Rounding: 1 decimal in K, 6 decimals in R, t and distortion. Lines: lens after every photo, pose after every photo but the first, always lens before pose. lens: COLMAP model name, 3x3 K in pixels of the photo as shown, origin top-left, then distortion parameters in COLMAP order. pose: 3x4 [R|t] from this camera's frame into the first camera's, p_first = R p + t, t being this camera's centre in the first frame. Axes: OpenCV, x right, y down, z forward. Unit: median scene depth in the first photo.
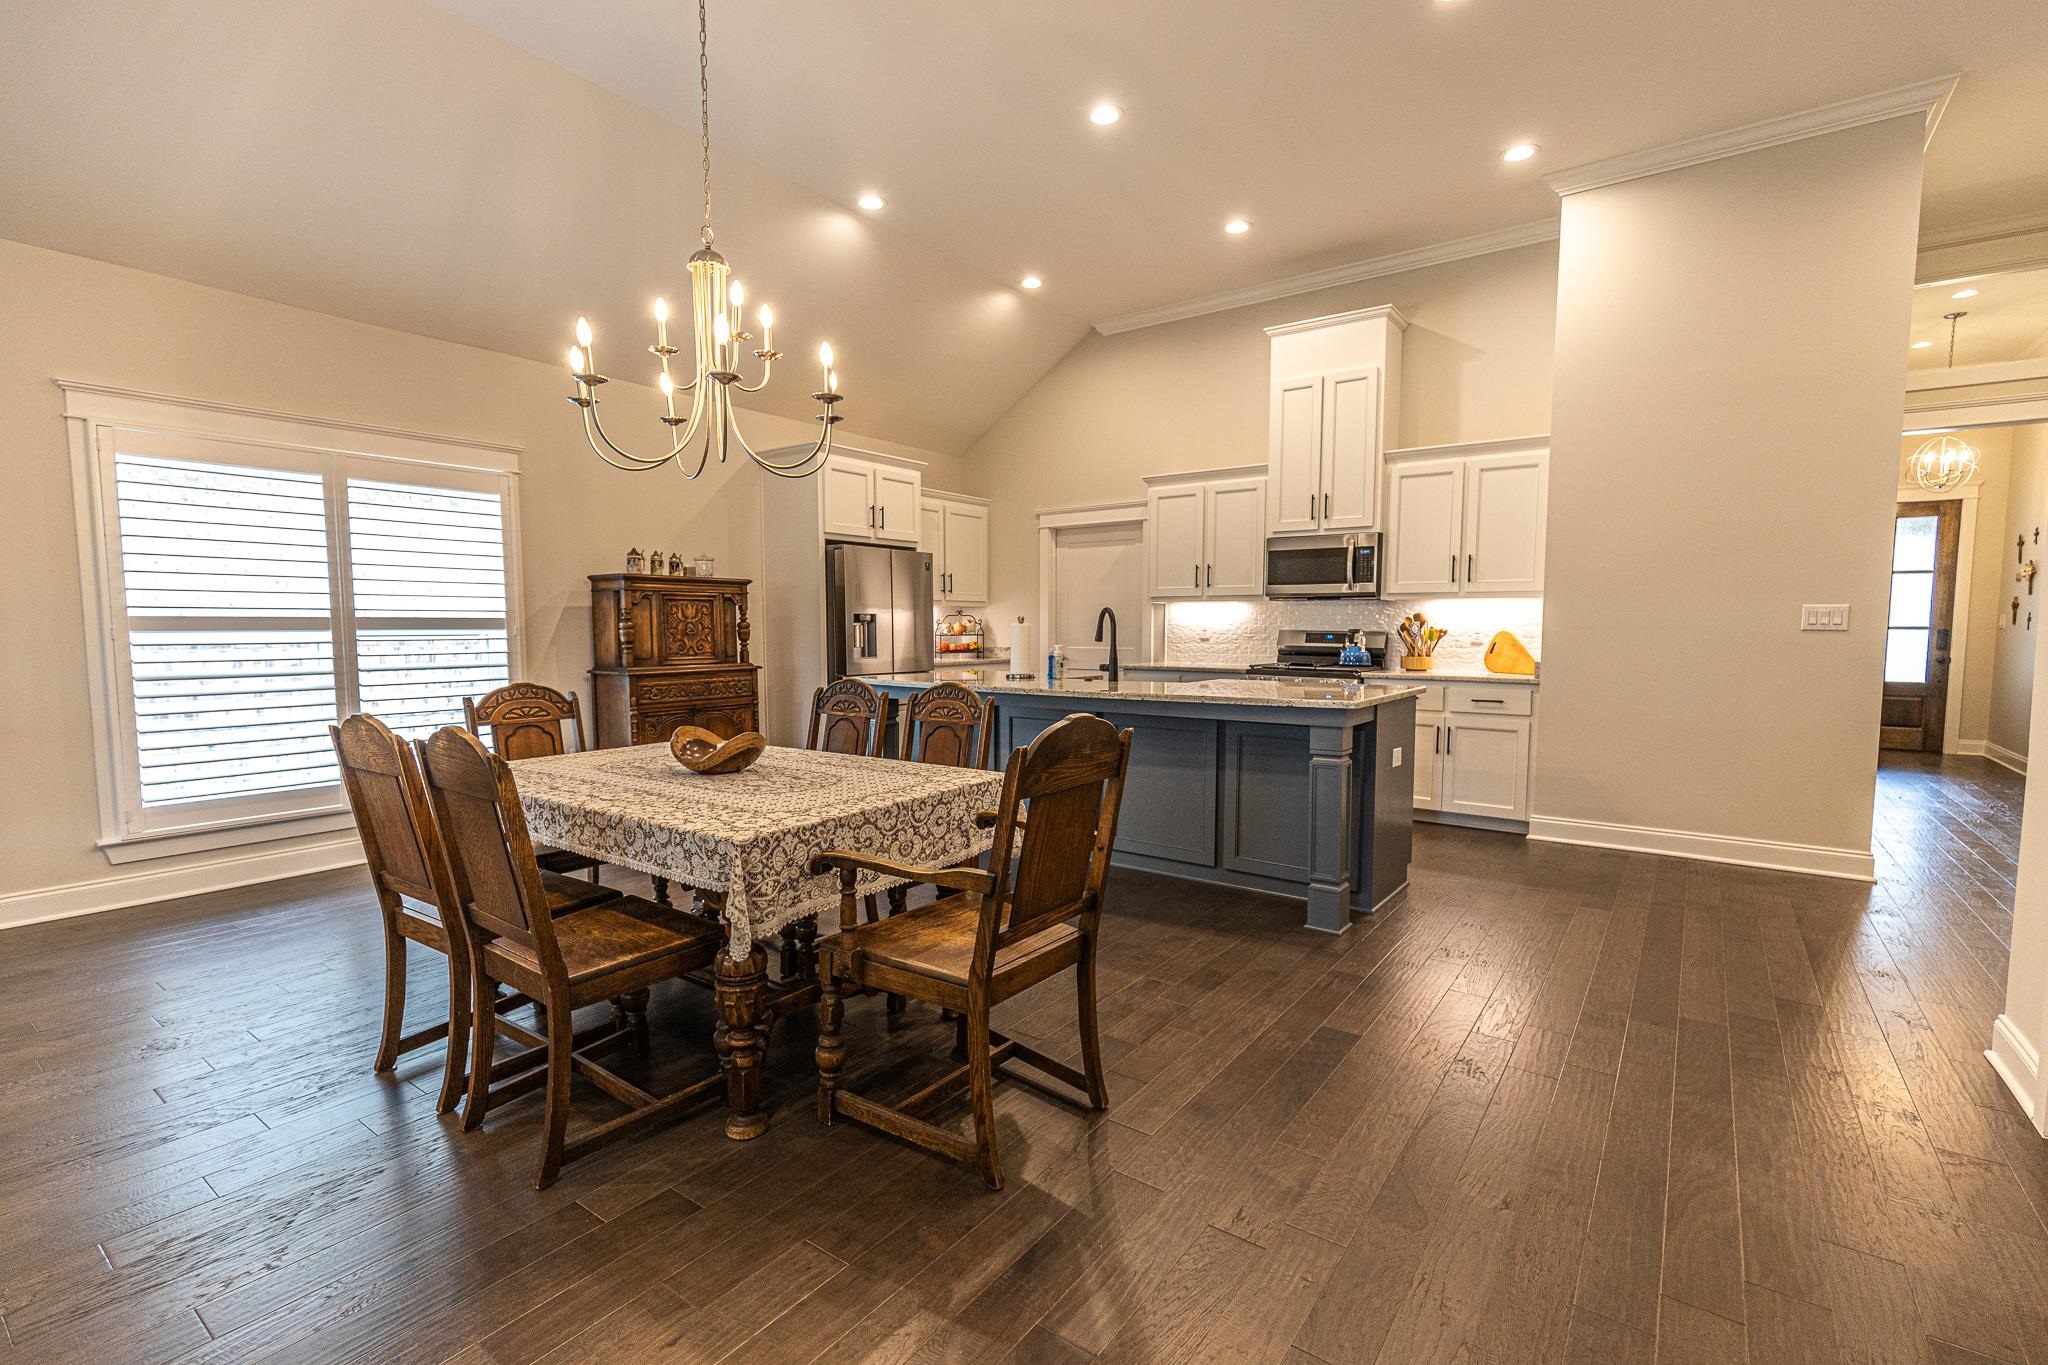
lens RADIAL K [[917.9, 0, 1027.7], [0, 917.9, 689.7], [0, 0, 1]] dist [0.004216, -0.002854]
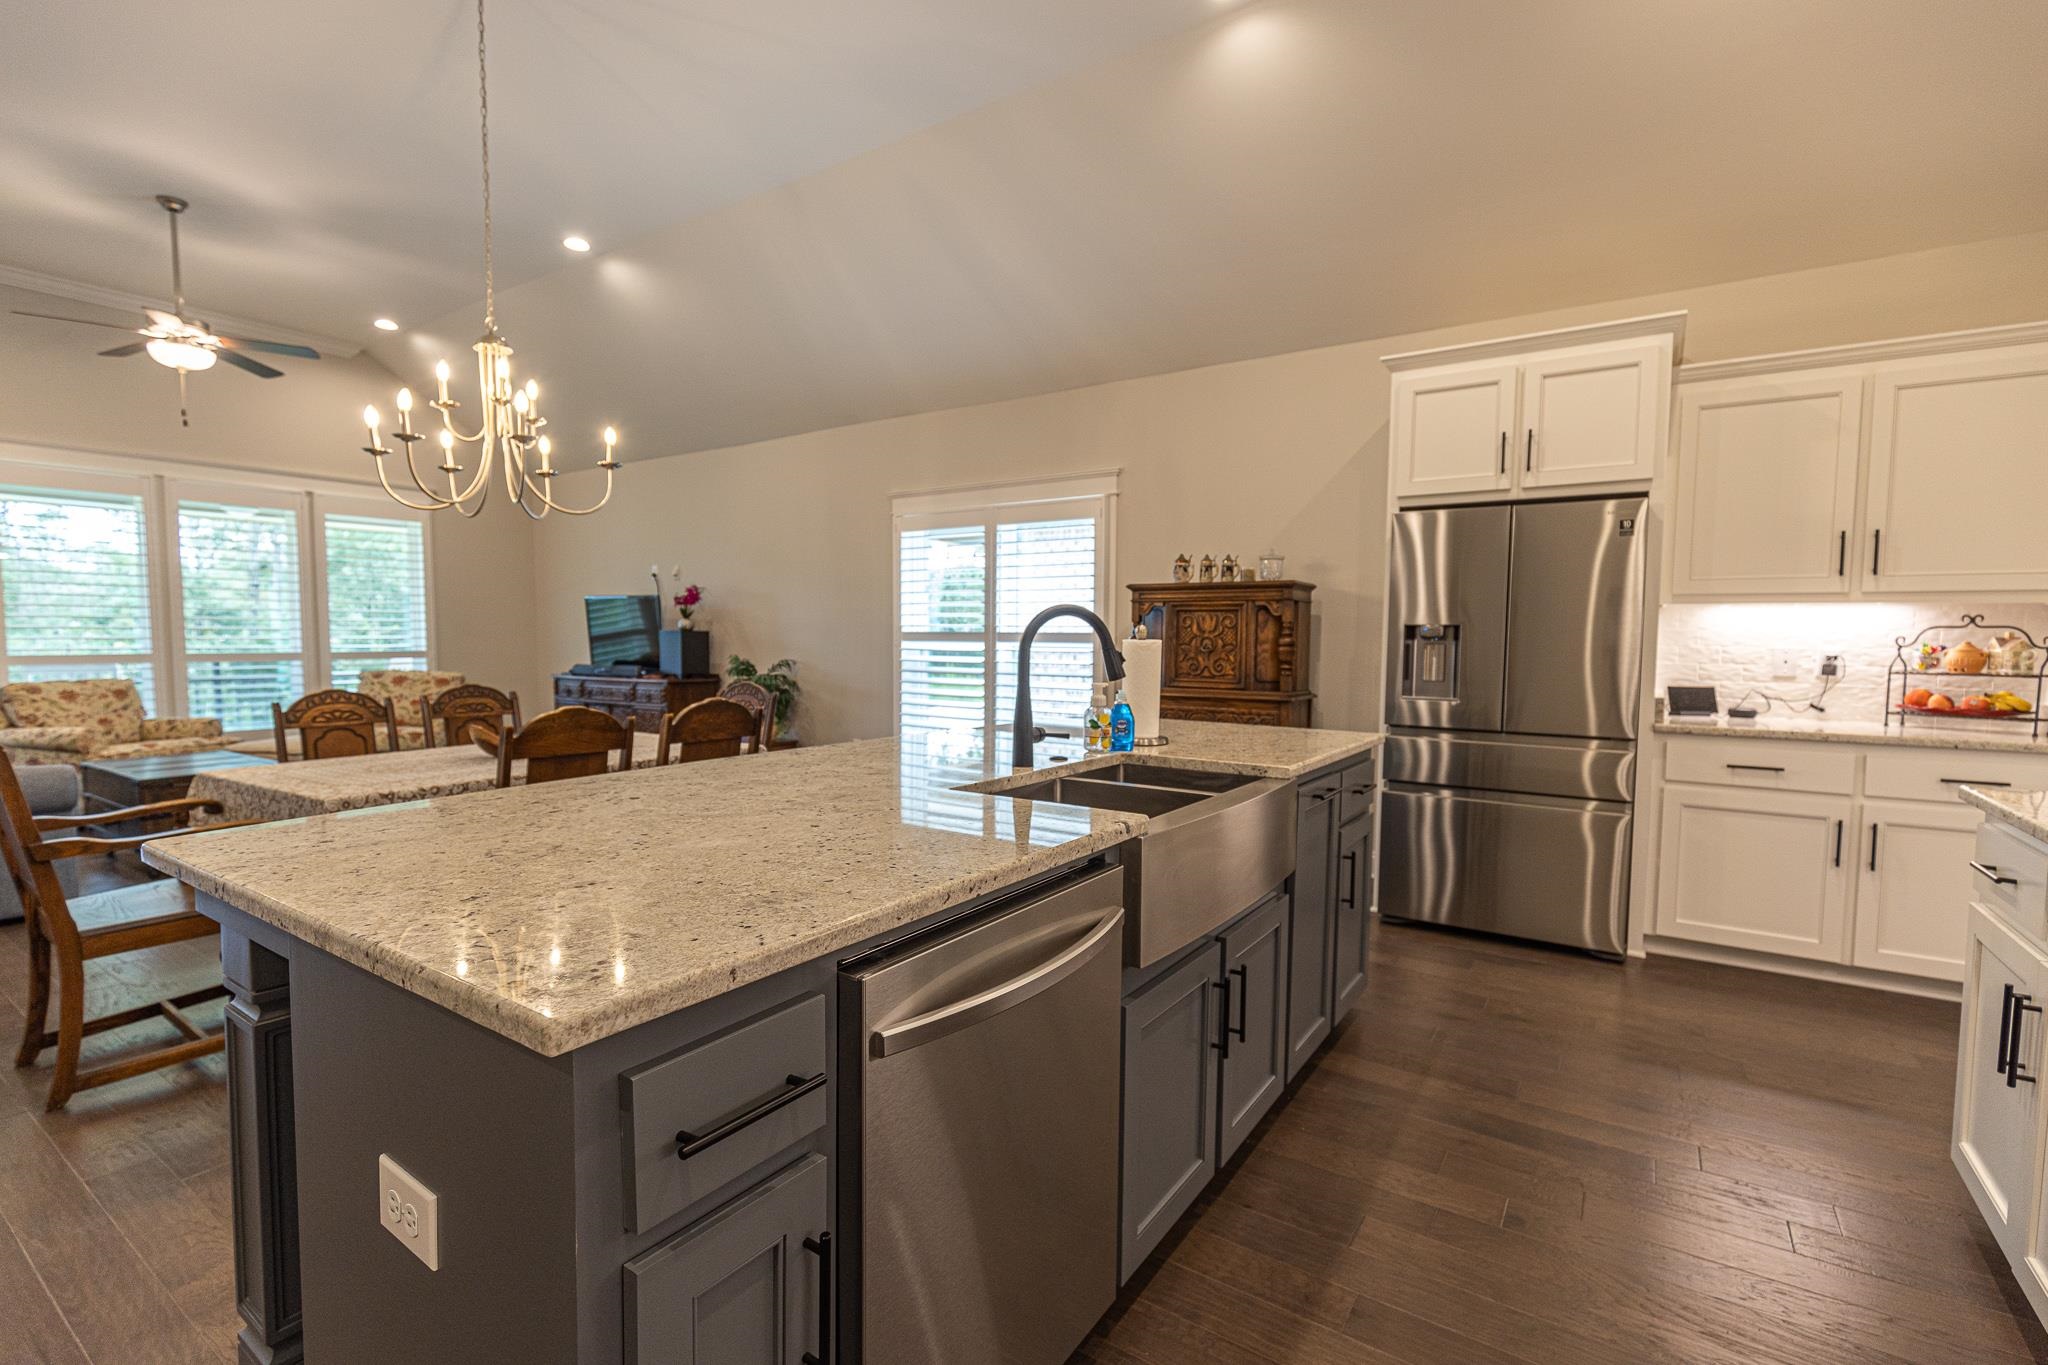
lens RADIAL K [[917.9, 0, 1034.6], [0, 917.9, 690.6], [0, 0, 1]] dist [0.004216, -0.002854]
pose [[0.042881, 0.058174, -0.997385, 0.461549], [-0.081407, 0.995187, 0.054545, -0.059084], [0.995758, 0.078855, 0.047411, 0.821833]]
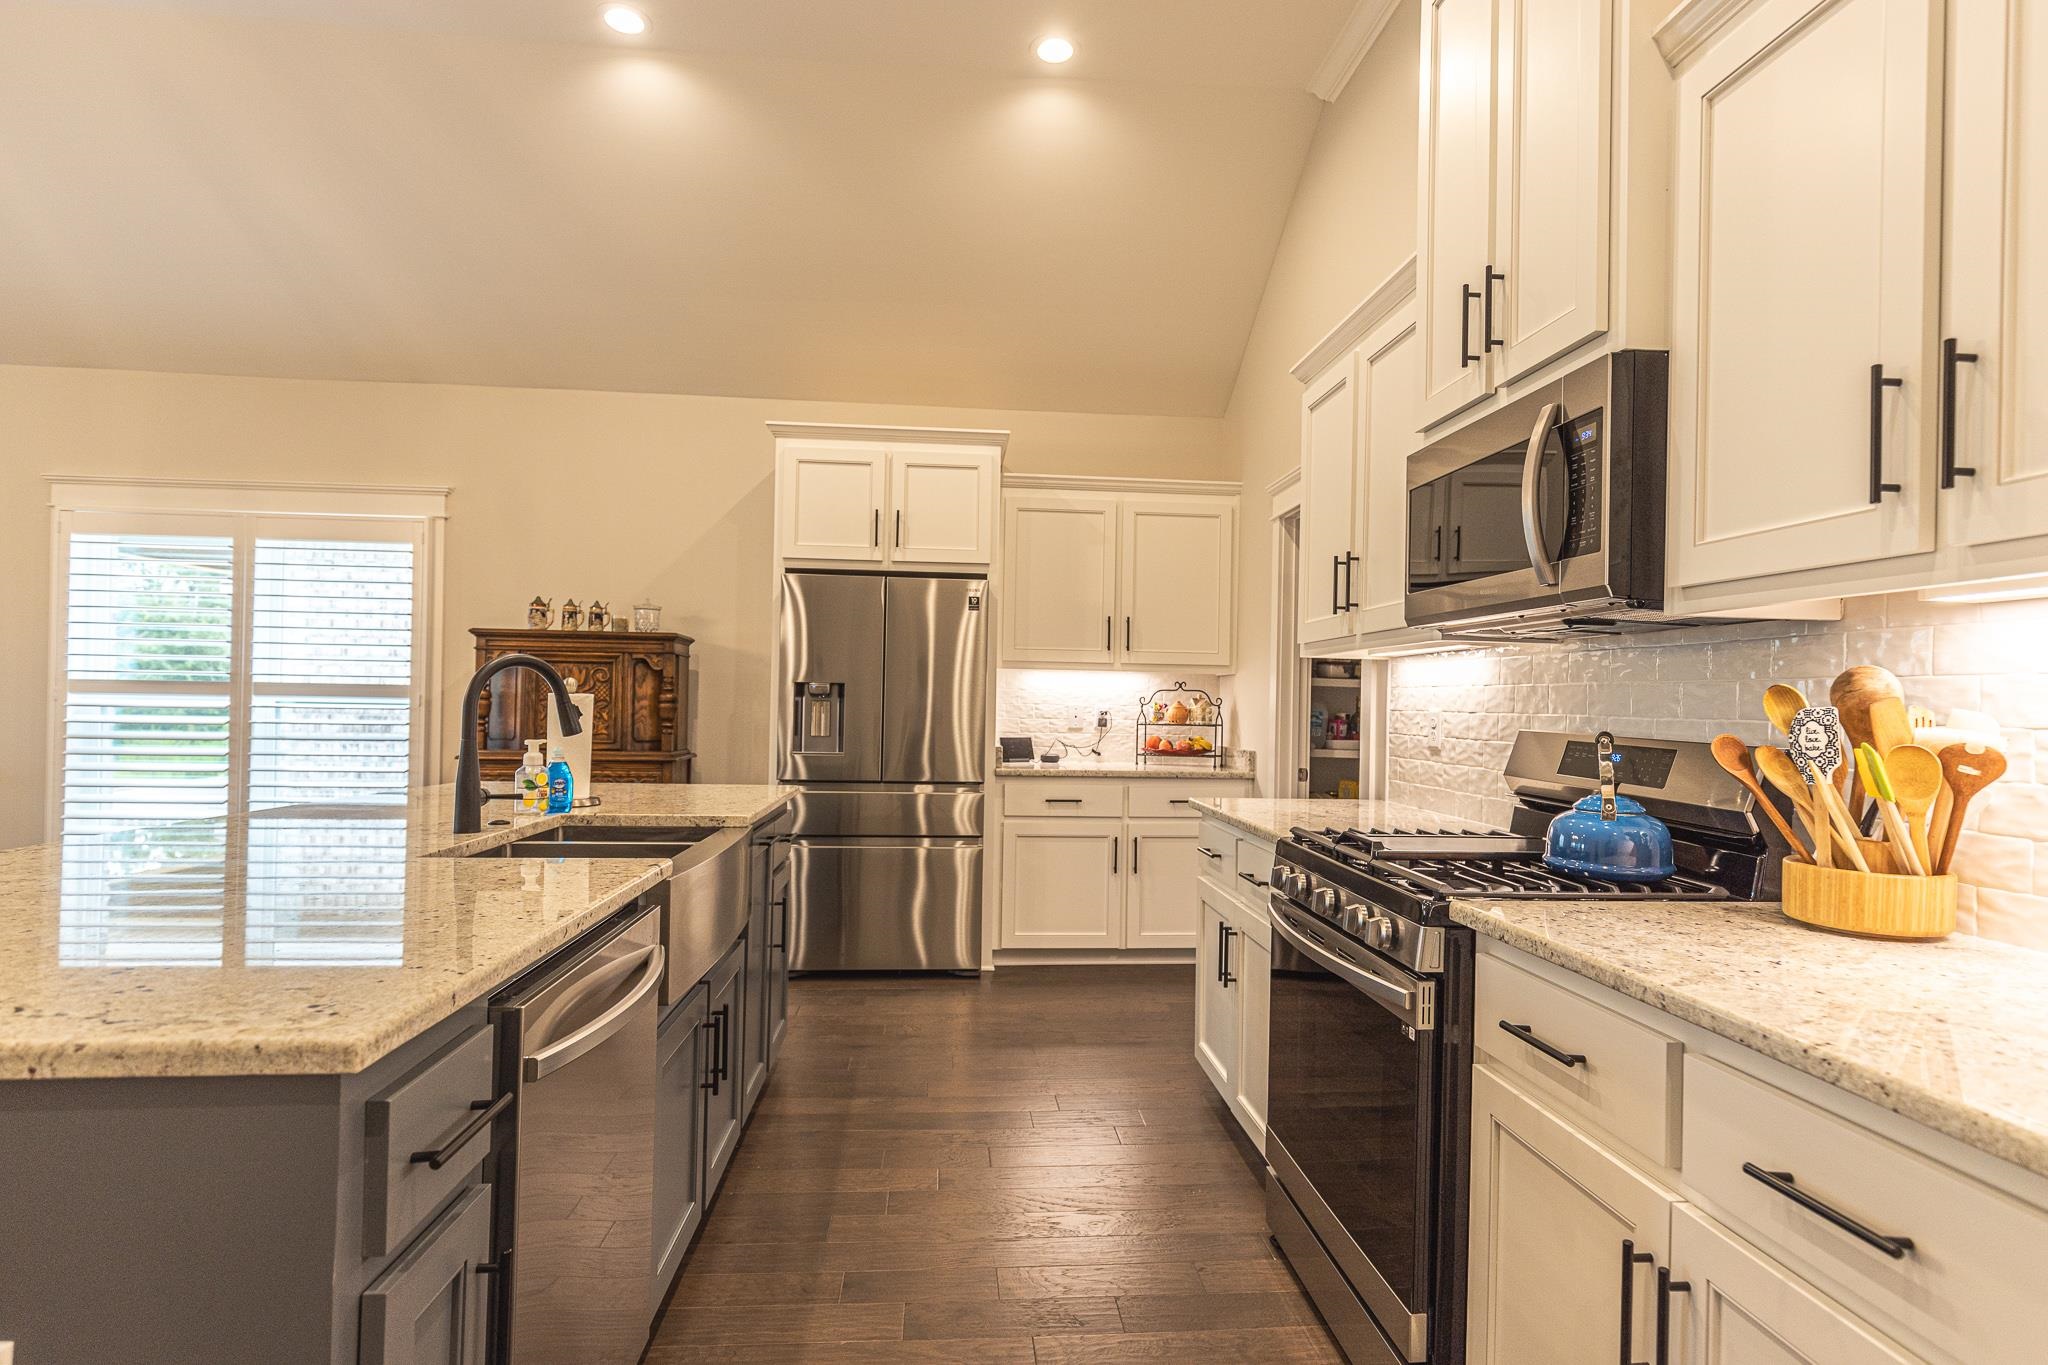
lens RADIAL K [[1067.7, 0, 1023.3], [0, 1067.7, 687.1], [0, 0, 1]] dist [0.014443, -0.002508]
pose [[0.652313, -0.001374, -0.757949, 0.524575], [-0.071357, 0.995446, -0.063216, -0.049705], [0.754584, 0.095322, 0.649244, 0.724626]]
